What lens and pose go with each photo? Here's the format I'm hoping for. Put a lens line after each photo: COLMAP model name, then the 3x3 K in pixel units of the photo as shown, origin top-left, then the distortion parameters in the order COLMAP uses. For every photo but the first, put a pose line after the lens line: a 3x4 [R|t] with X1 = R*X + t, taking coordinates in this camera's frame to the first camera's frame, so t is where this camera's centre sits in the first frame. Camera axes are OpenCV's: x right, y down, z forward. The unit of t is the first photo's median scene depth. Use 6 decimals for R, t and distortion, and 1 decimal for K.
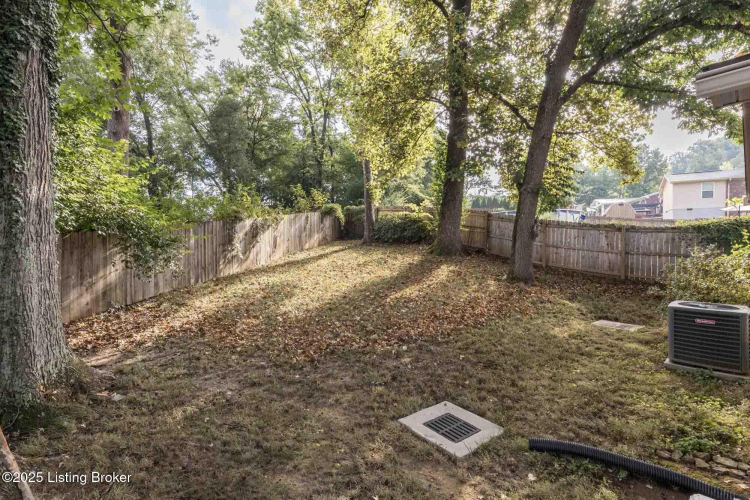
lens RADIAL K [[351.7, 0, 371.9], [0, 351.7, 239.2], [0, 0, 1]] dist [0.008168, -0.000073]
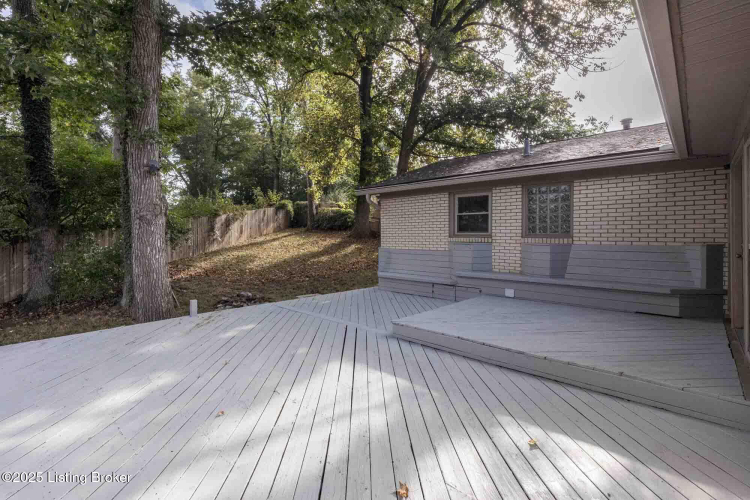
lens RADIAL K [[351.7, 0, 371.9], [0, 351.7, 239.2], [0, 0, 1]] dist [0.008168, -0.000073]
pose [[0.995062, -0.003285, 0.099203, 0.099204], [-0.000585, 0.999241, 0.038961, -0.008194], [-0.099256, -0.038826, 0.994304, -0.428394]]
